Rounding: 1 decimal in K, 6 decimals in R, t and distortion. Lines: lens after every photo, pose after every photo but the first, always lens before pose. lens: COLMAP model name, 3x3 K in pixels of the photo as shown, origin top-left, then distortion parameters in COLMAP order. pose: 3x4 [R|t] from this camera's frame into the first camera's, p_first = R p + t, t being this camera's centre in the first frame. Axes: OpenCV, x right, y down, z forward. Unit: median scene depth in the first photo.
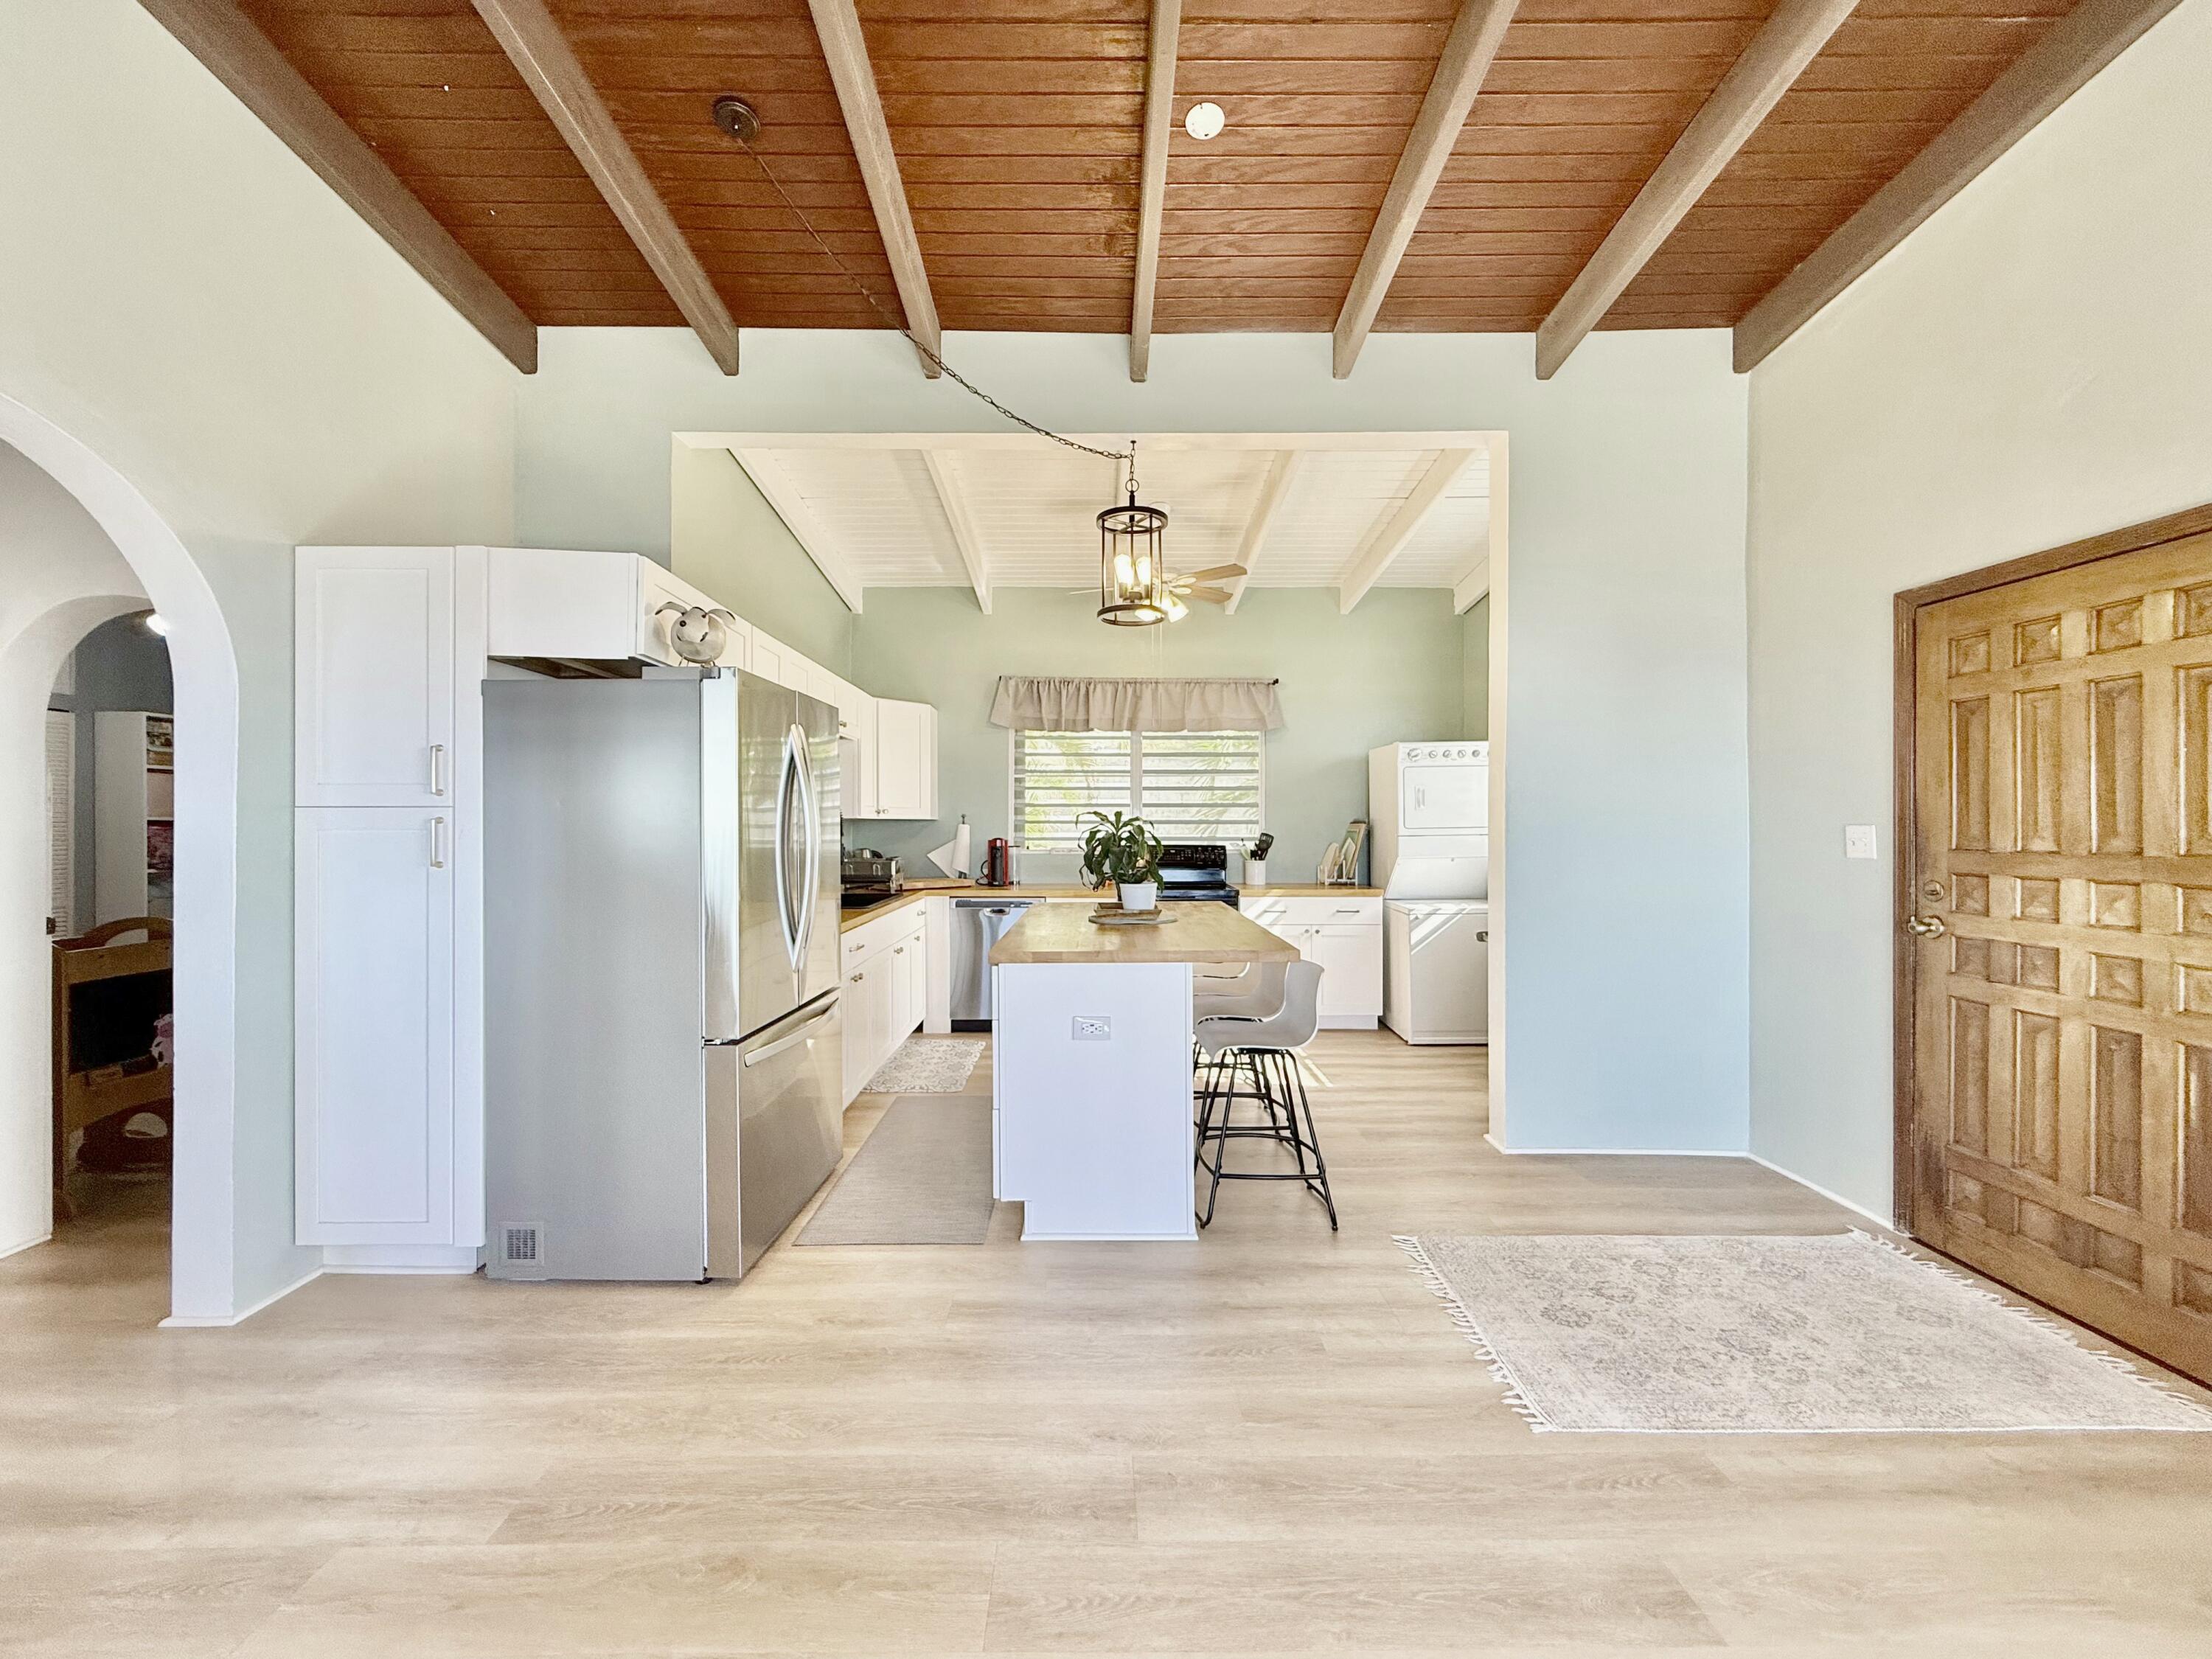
lens RADIAL K [[890.5, 0, 1109.5], [0, 890.5, 825.4], [0, 0, 1]] dist [-0.000796, 0.000492]
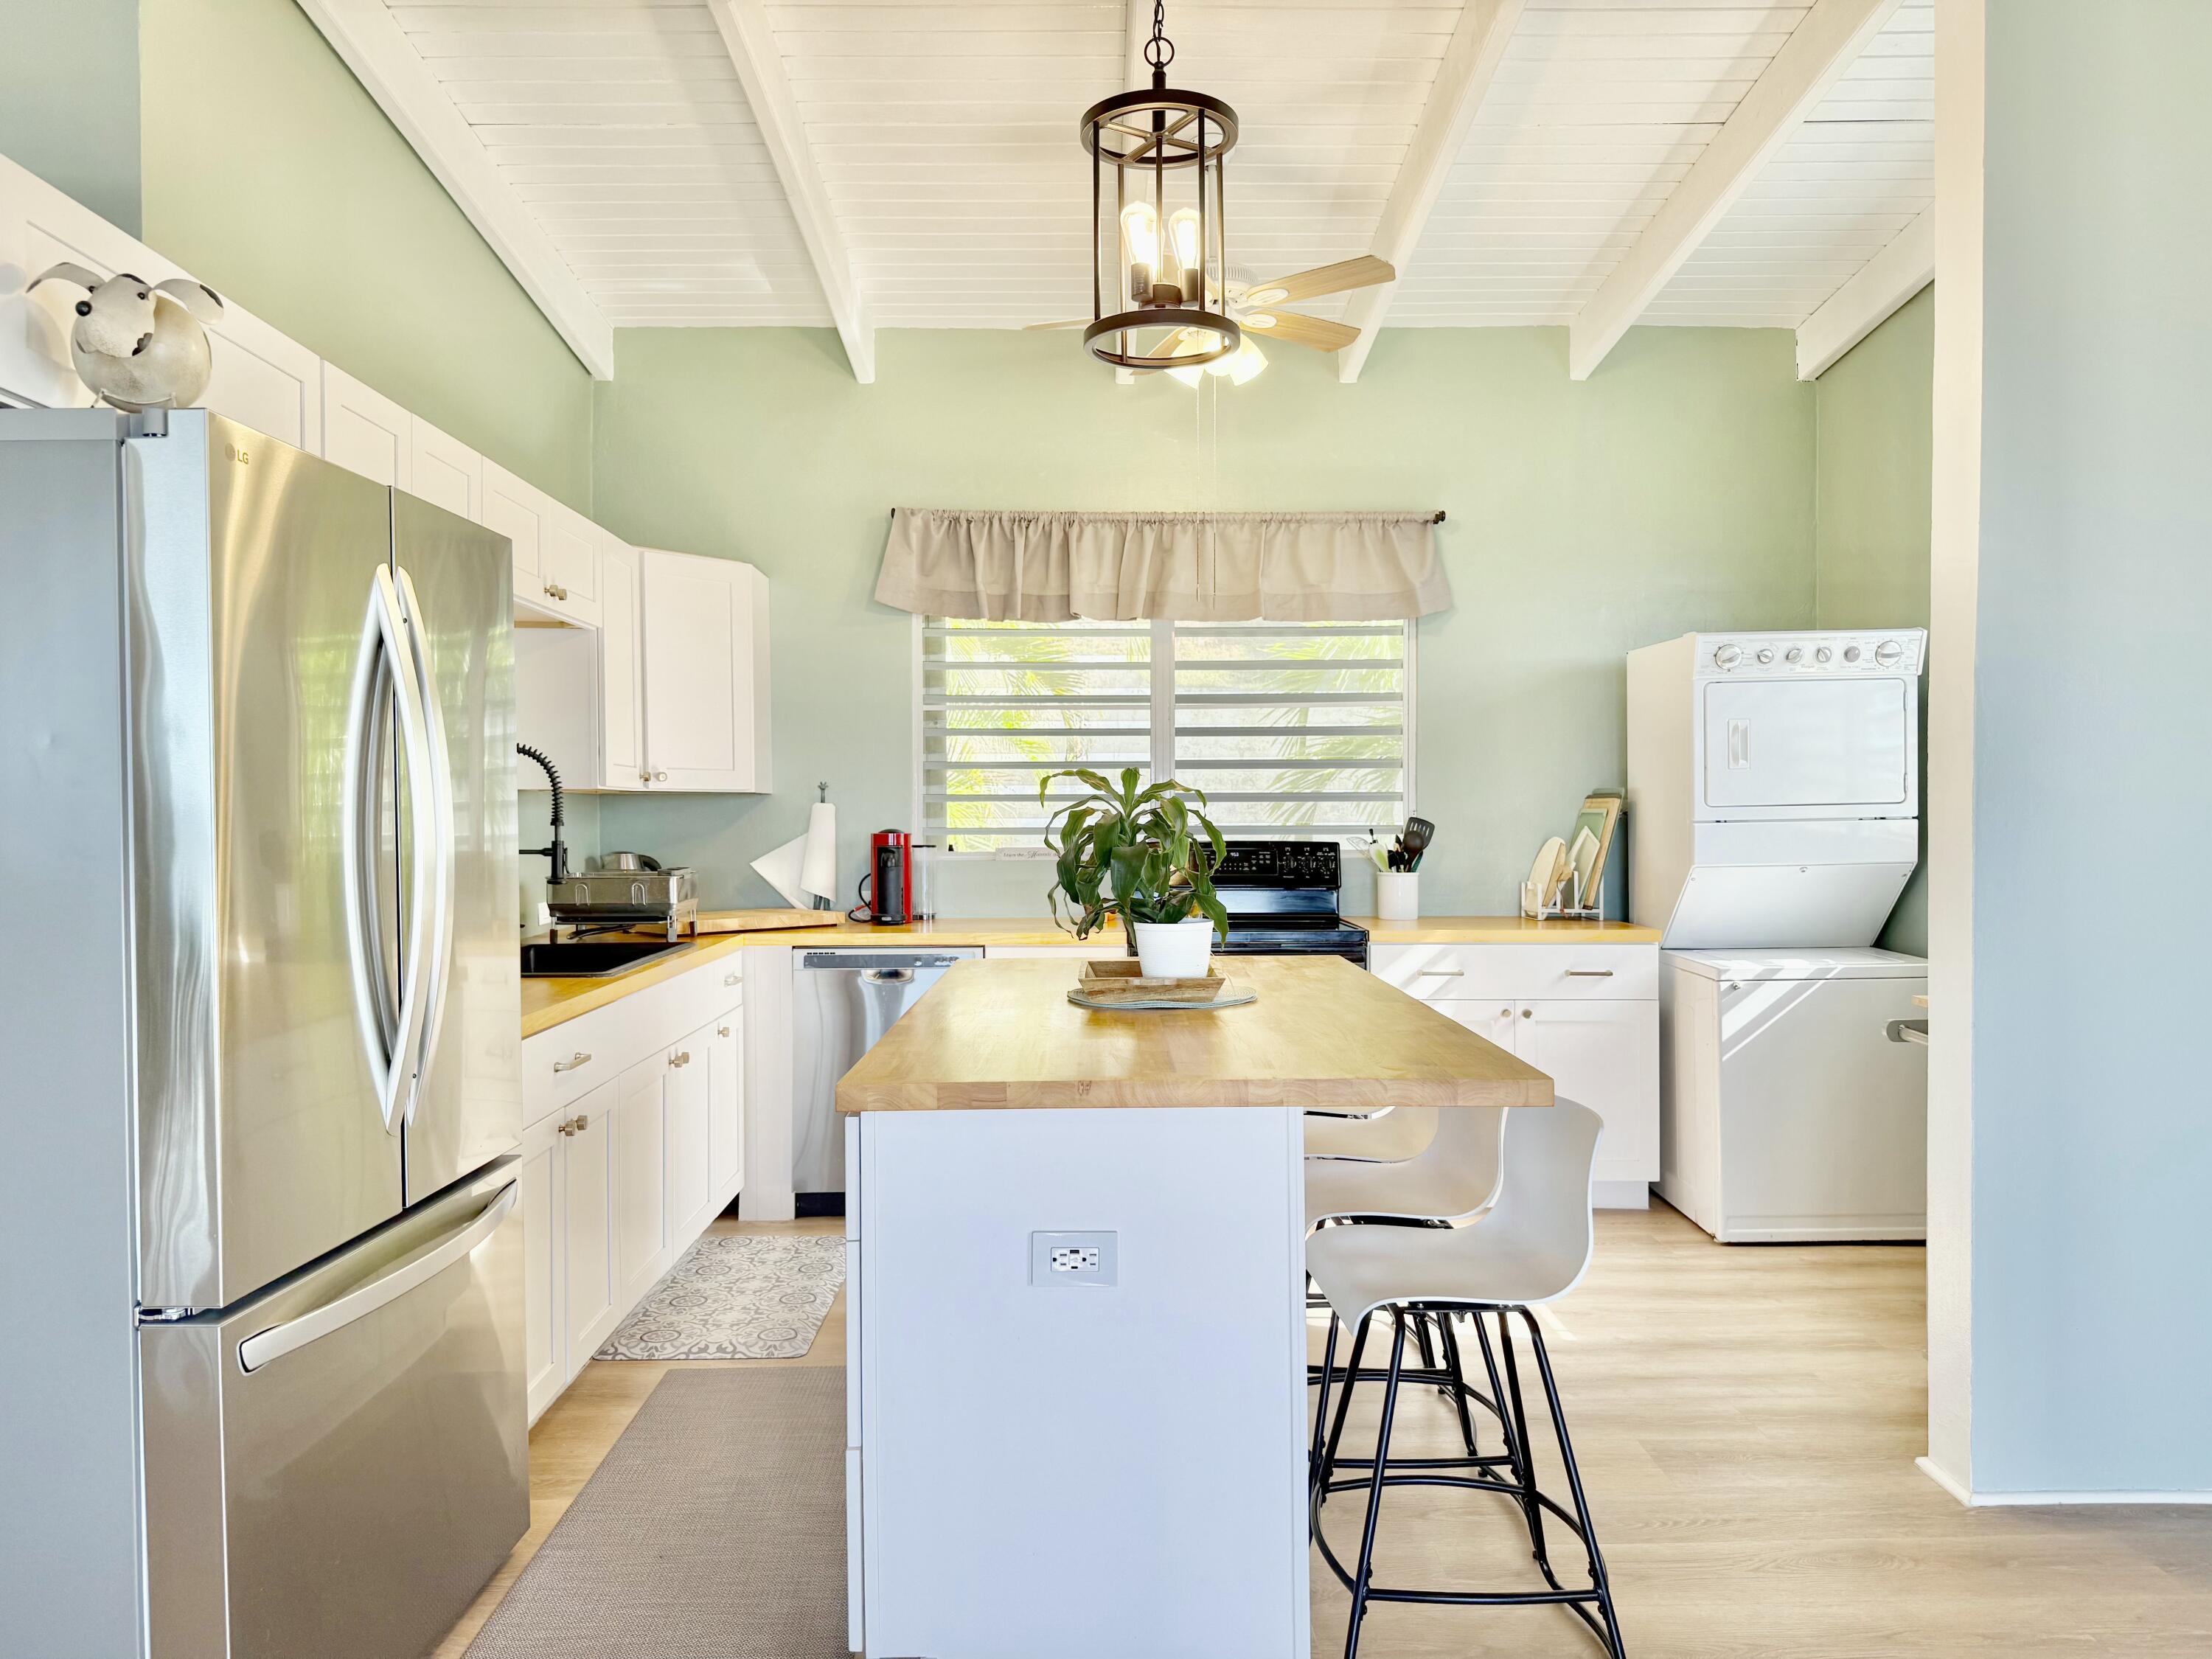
lens RADIAL K [[1572.4, 0, 1112.6], [0, 1572.4, 824.3], [0, 0, 1]] dist [0.062589, -0.002090]
pose [[0.999990, -0.003604, 0.002683, -0.001704], [0.003579, 0.999952, 0.009085, 0.005799], [-0.002715, -0.009075, 0.999955, 0.158722]]
